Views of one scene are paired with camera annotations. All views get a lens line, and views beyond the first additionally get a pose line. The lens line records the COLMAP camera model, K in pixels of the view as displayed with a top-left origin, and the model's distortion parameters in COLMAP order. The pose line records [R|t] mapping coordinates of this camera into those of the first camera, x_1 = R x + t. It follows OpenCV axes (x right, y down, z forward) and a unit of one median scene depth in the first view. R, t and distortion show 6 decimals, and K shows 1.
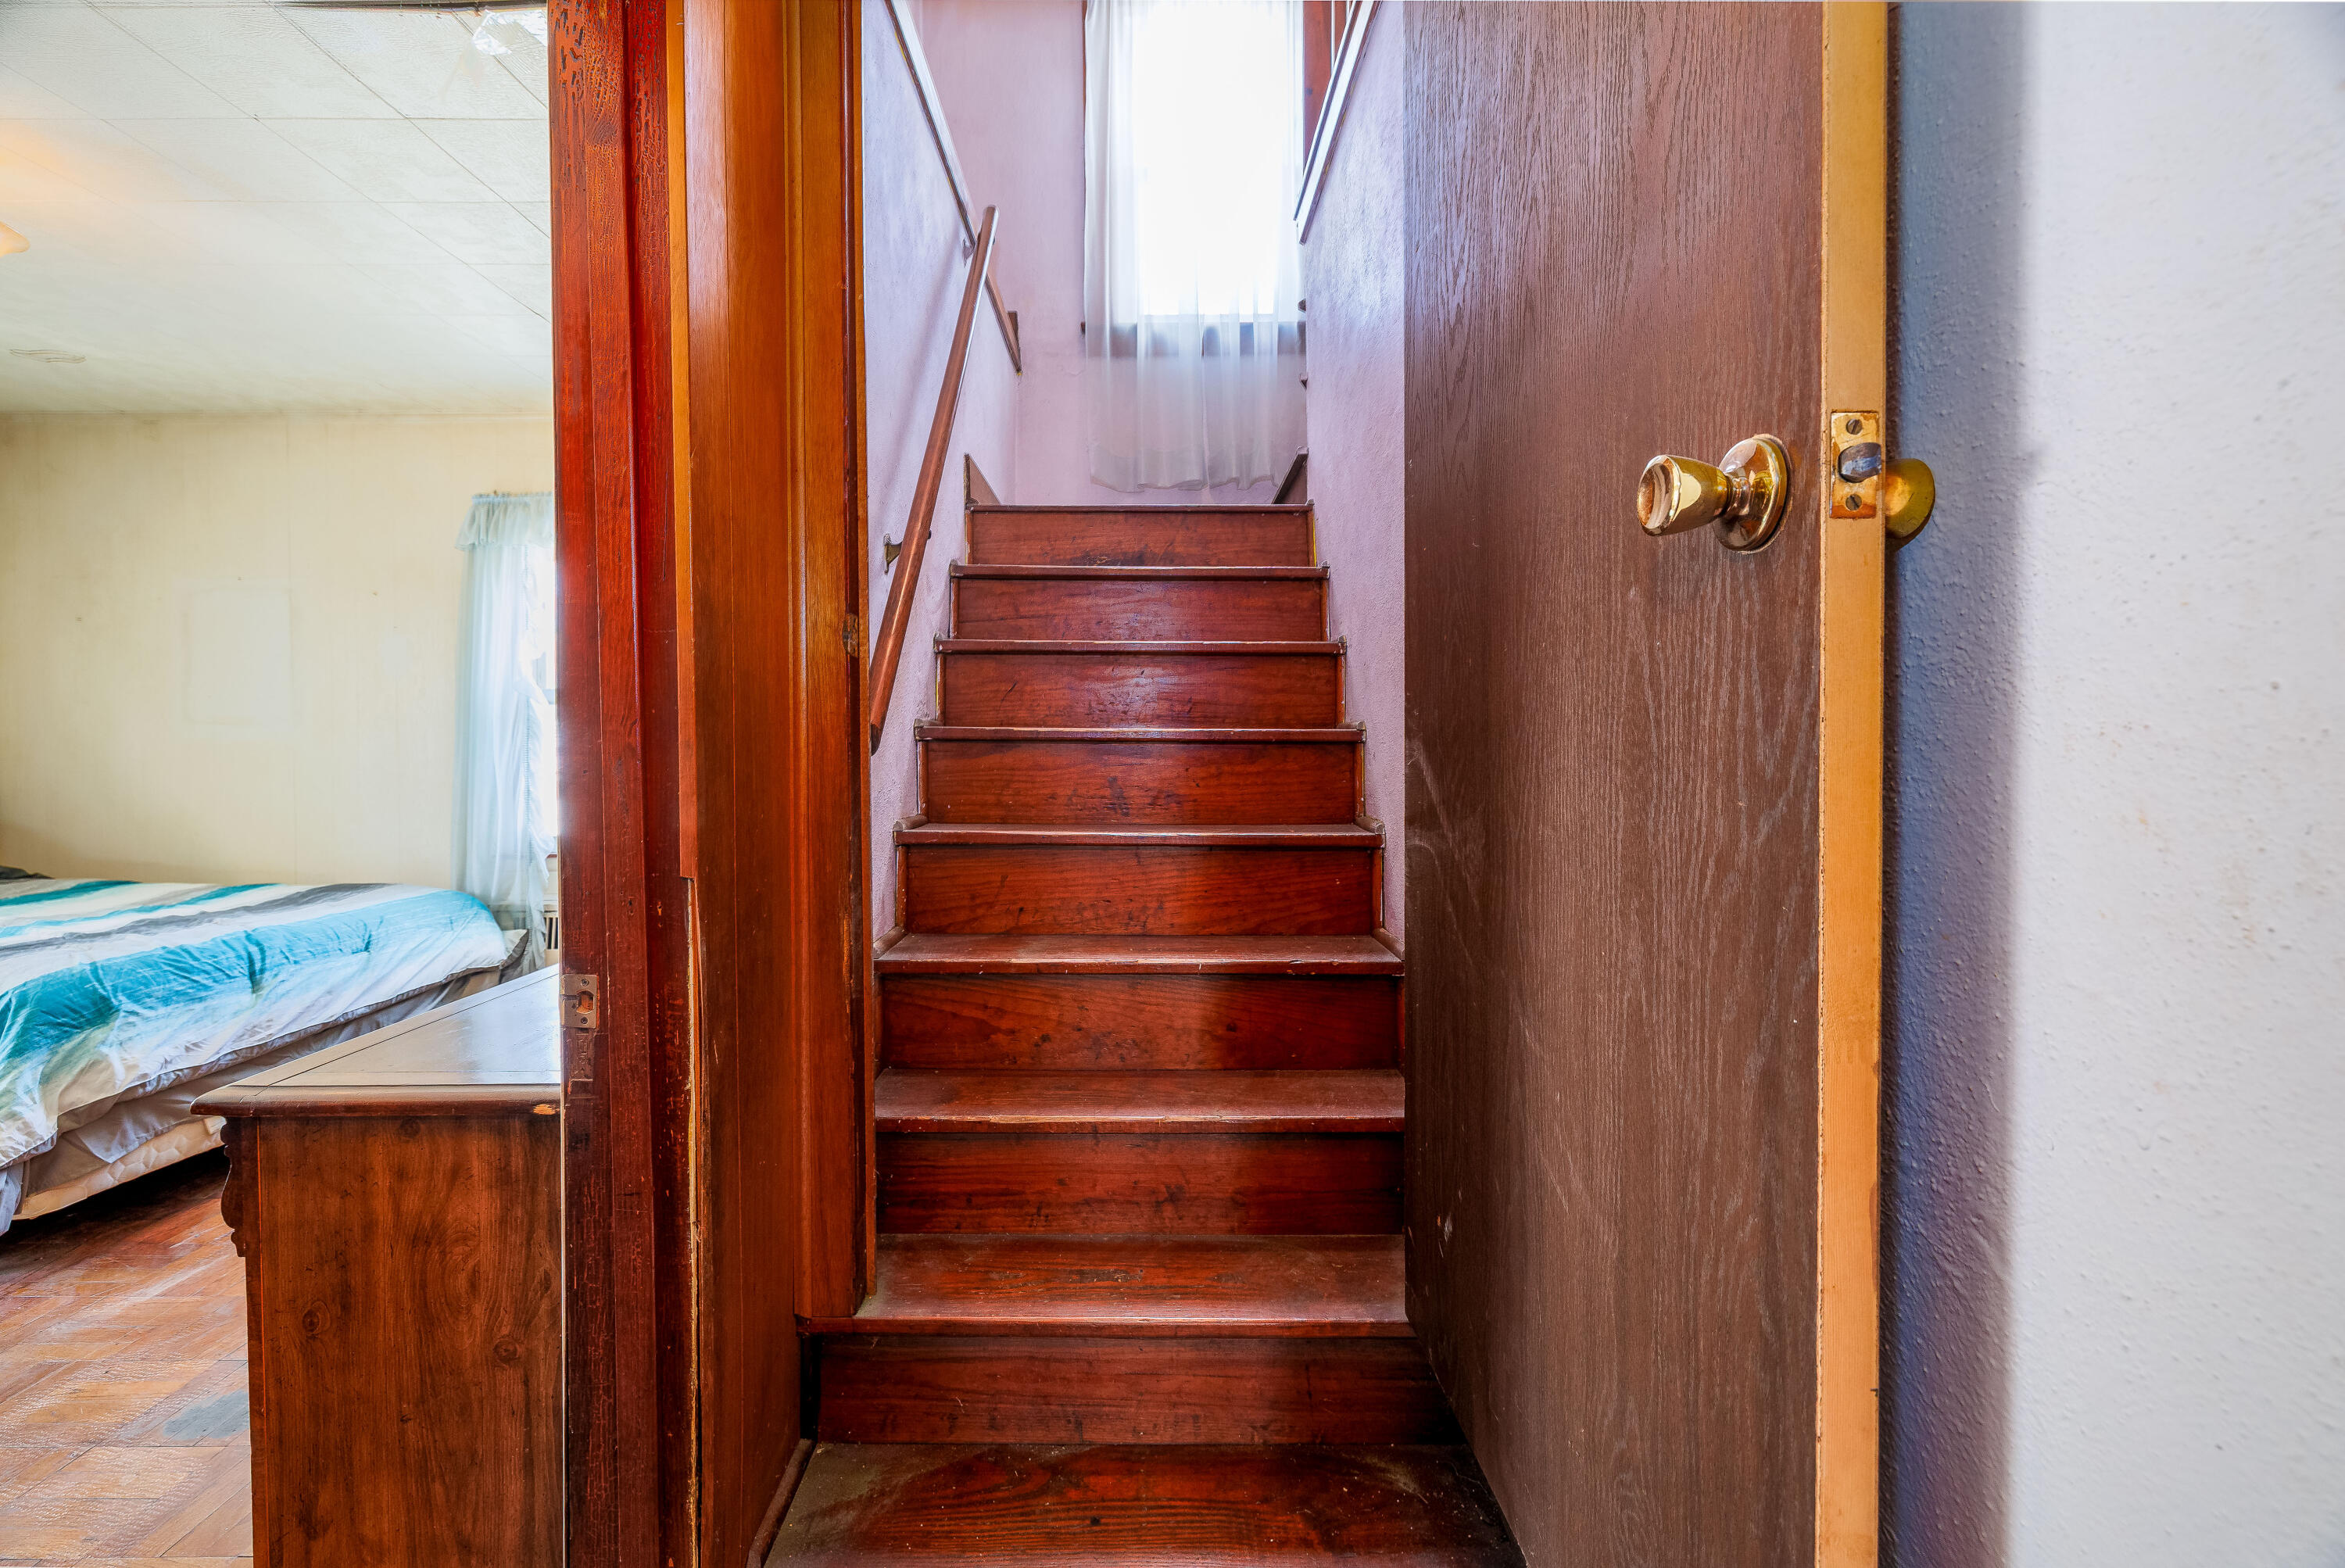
lens RADIAL K [[997.8, 0, 1156.6], [0, 997.8, 745.3], [0, 0, 1]] dist [0.000473, 0.000037]
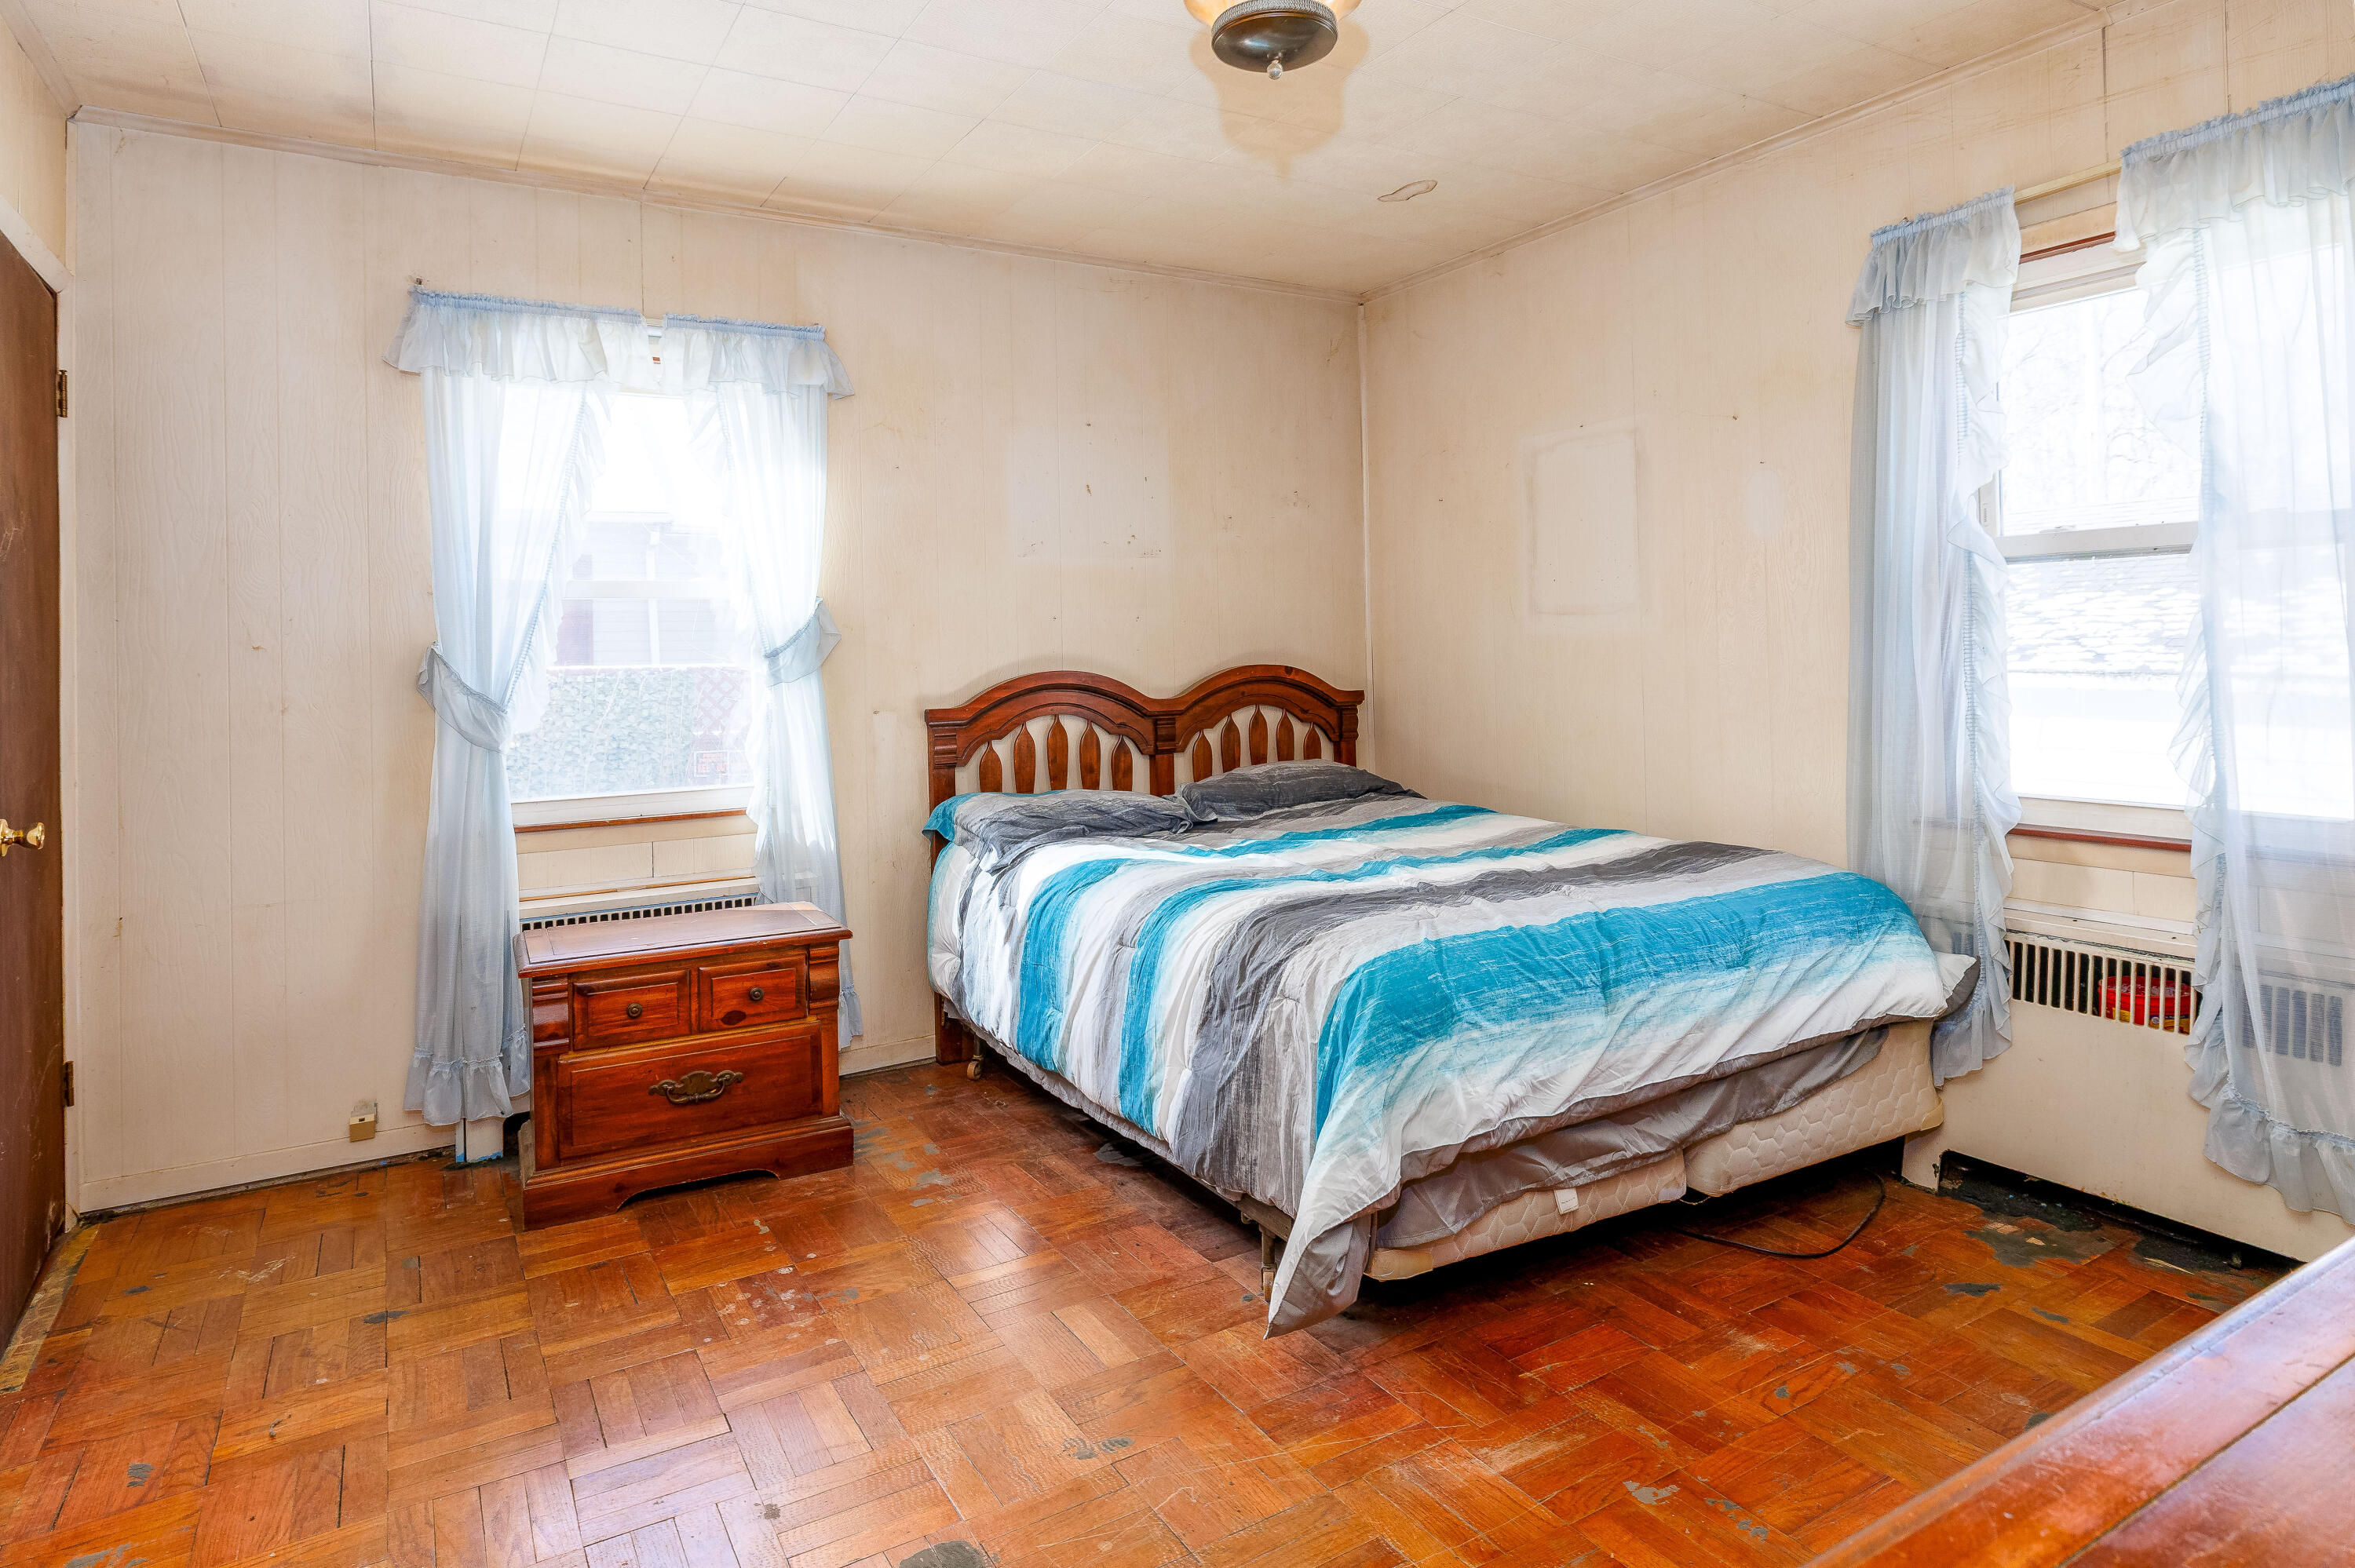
lens RADIAL K [[1318.4, 0, 1170.2], [0, 1318.4, 645.8], [0, 0, 1]] dist [-0.000197, 0.000455]
pose [[0.499580, -0.003913, -0.866259, -0.288012], [0.015508, 0.999870, 0.004427, -0.007676], [0.866129, -0.015646, 0.499576, 0.312068]]
